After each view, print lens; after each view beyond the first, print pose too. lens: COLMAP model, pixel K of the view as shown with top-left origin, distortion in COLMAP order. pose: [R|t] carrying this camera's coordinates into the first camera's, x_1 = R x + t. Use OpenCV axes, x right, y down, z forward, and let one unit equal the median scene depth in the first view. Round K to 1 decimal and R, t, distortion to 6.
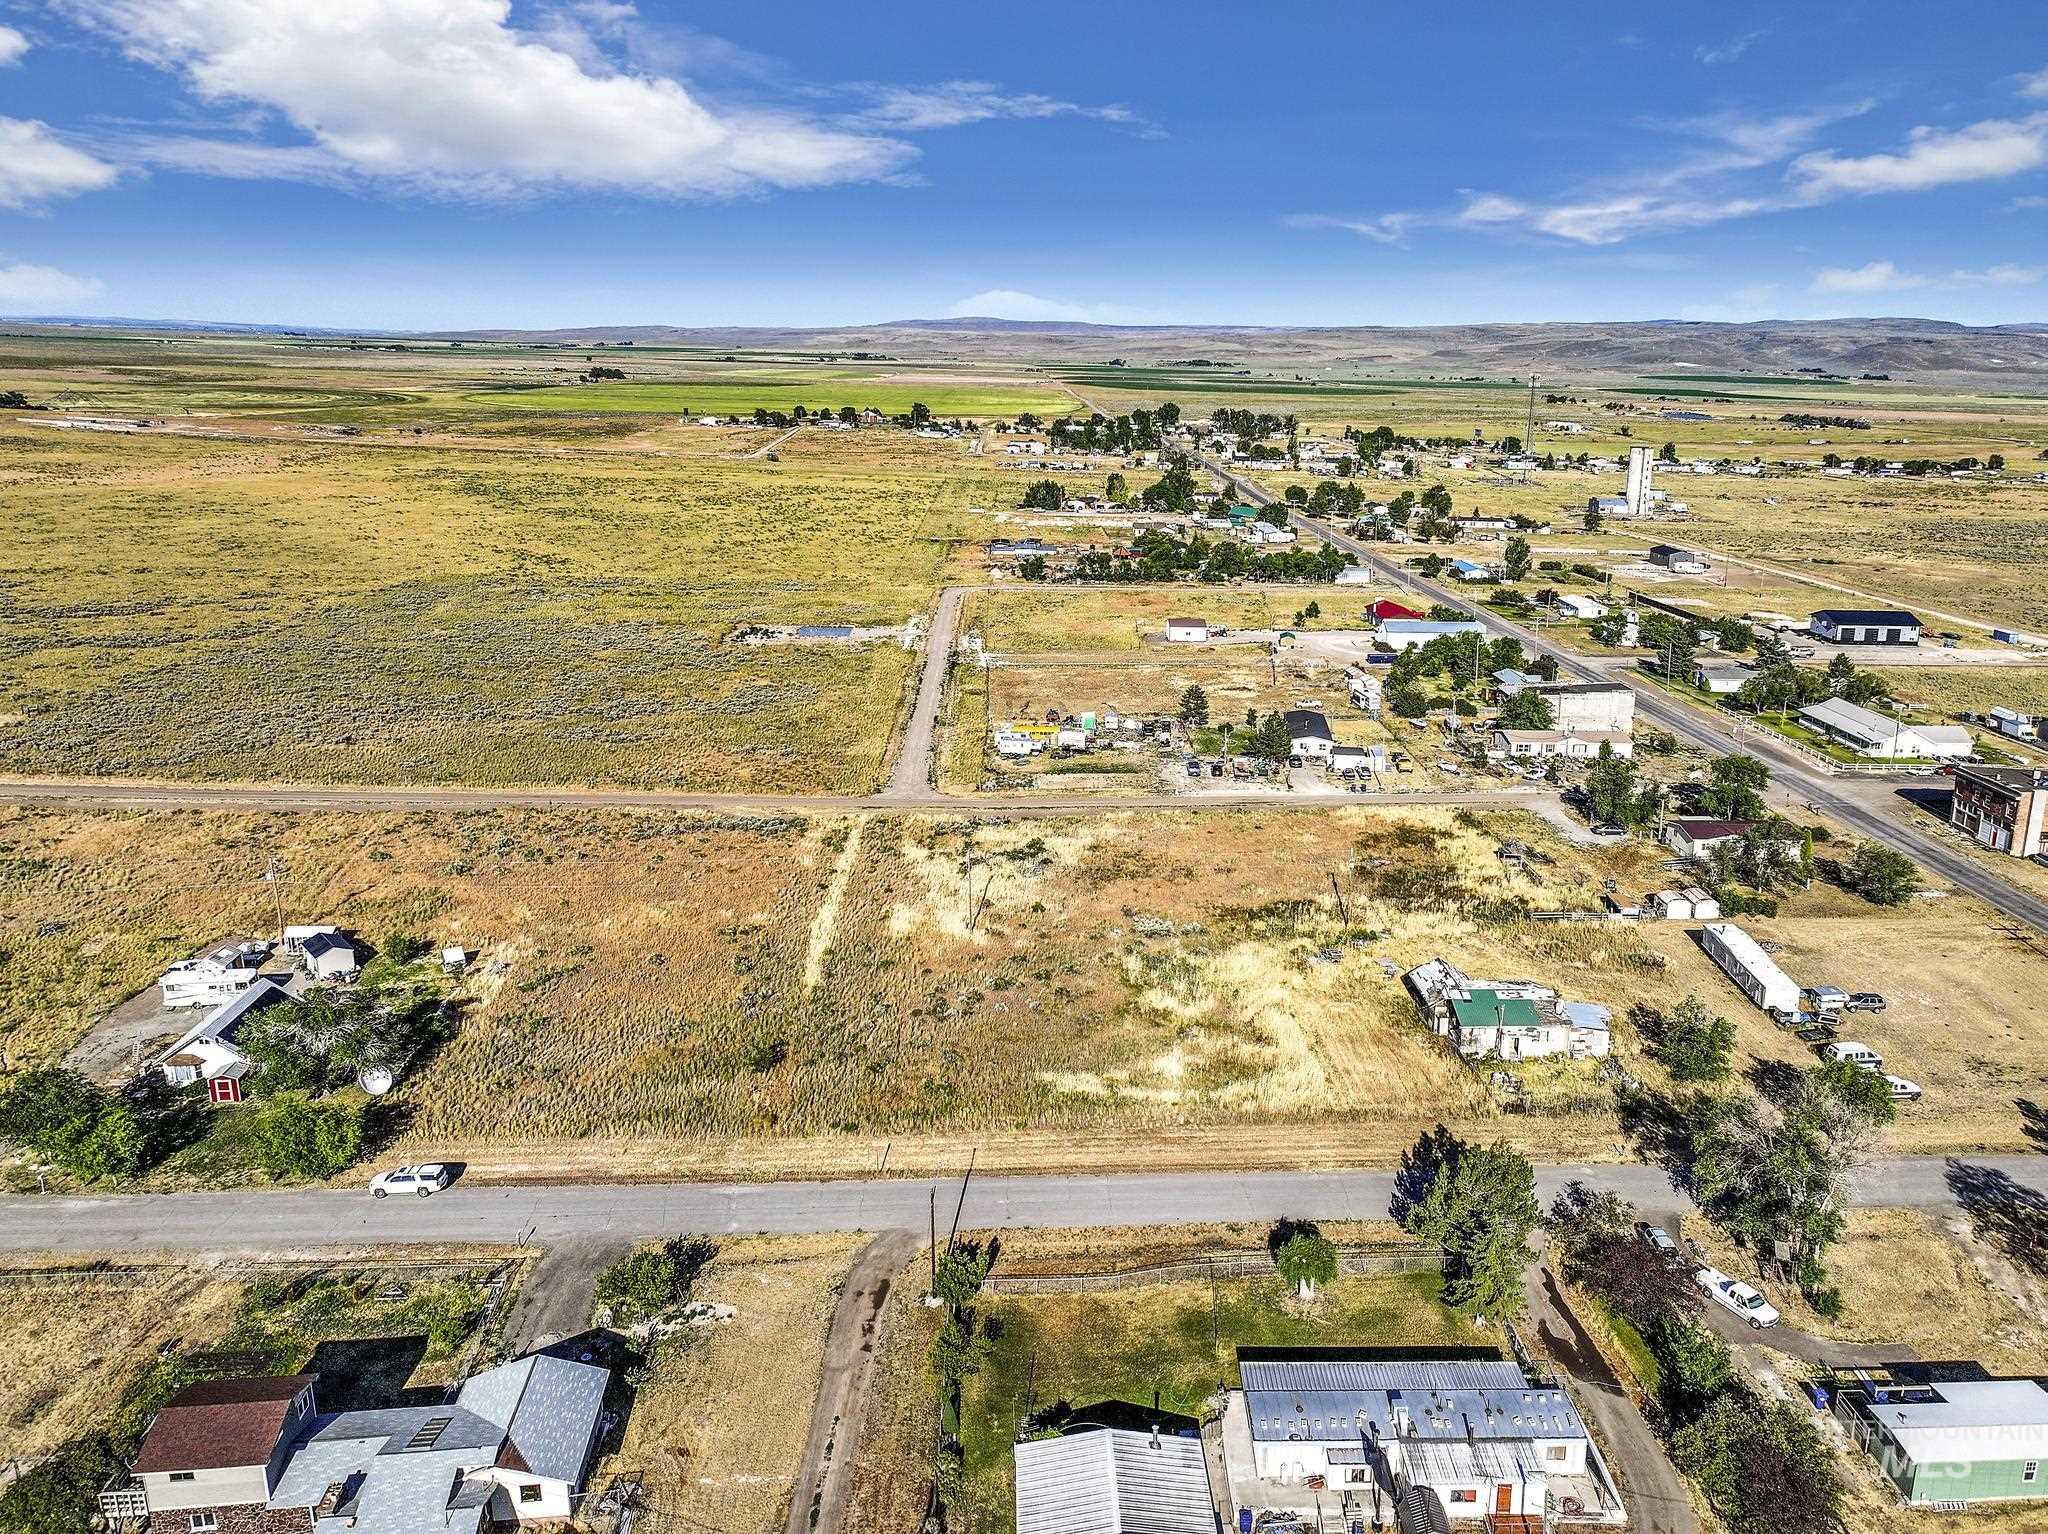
lens RADIAL K [[1412.0, 0, 1118.3], [0, 1412.0, 771.8], [0, 0, 1]] dist [0.004338, 0.002480]
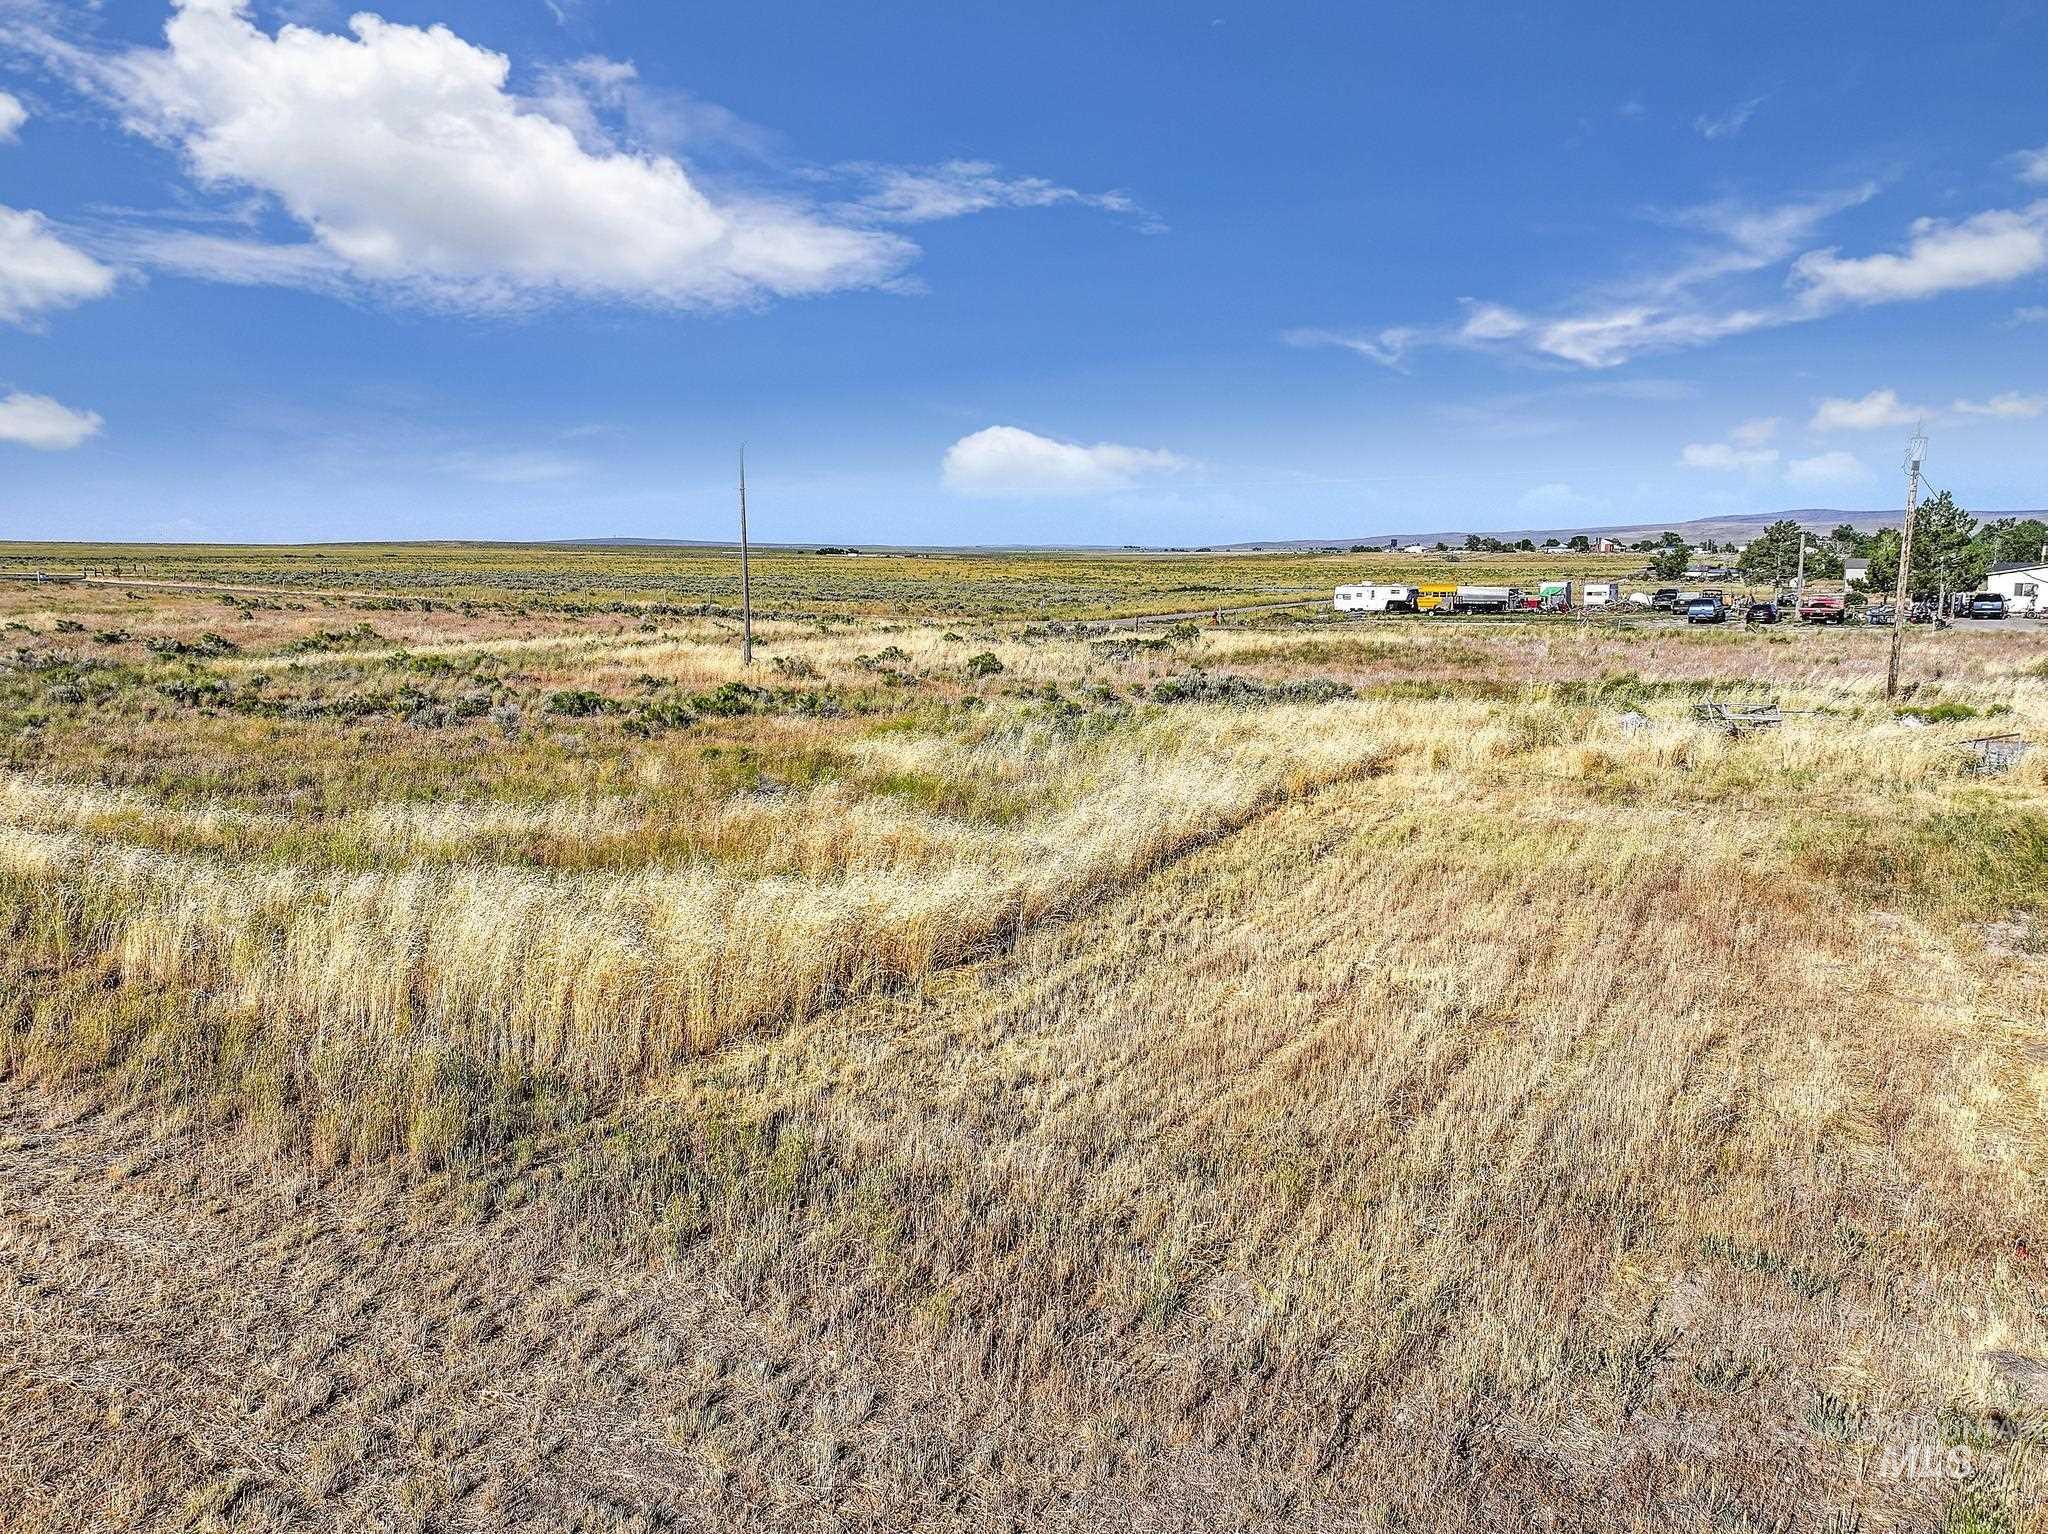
lens RADIAL K [[1464.7, 0, 1031.1], [0, 1464.7, 763.8], [0, 0, 1]] dist [0.010880, 0.004945]
pose [[0.834321, 0.057190, -0.548305, 0.156111], [-0.134016, 0.985809, -0.101100, 0.140256], [0.534742, 0.157831, 0.830145, 0.591890]]
